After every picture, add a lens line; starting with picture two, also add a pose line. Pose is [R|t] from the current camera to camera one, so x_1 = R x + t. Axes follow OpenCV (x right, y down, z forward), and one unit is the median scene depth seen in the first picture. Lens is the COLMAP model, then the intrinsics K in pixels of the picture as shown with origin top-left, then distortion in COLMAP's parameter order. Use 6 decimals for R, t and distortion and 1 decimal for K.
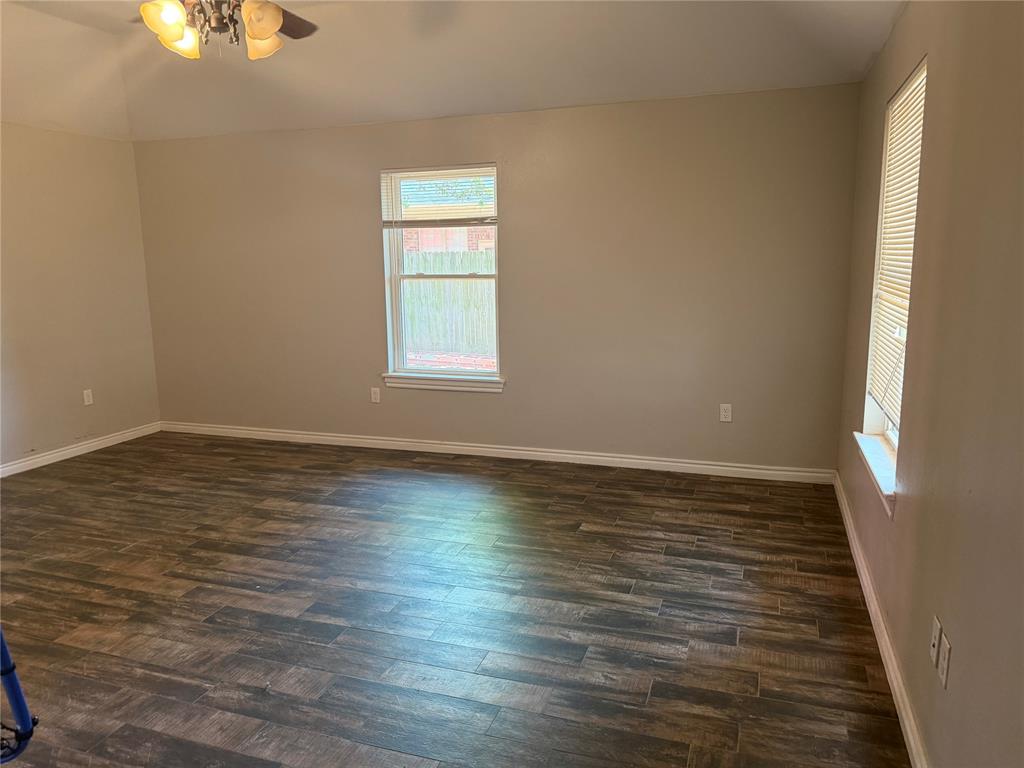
lens RADIAL K [[719.1, 0, 515.7], [0, 719.1, 384.5], [0, 0, 1]] dist [0.014507, 0.001947]
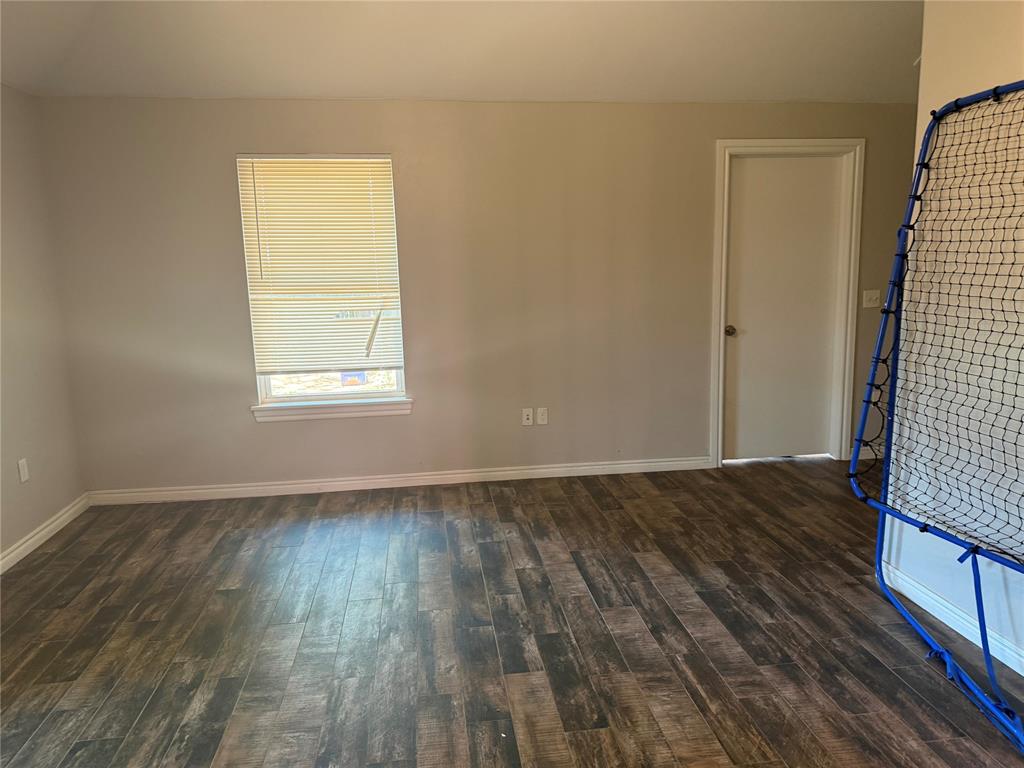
lens RADIAL K [[719.1, 0, 515.4], [0, 719.1, 385.3], [0, 0, 1]] dist [0.014507, 0.001947]
pose [[-0.440629, -0.128933, 0.888382, -1.154501], [0.192662, 0.952989, 0.233868, -0.238539], [-0.876771, 0.274207, -0.395073, 1.459956]]
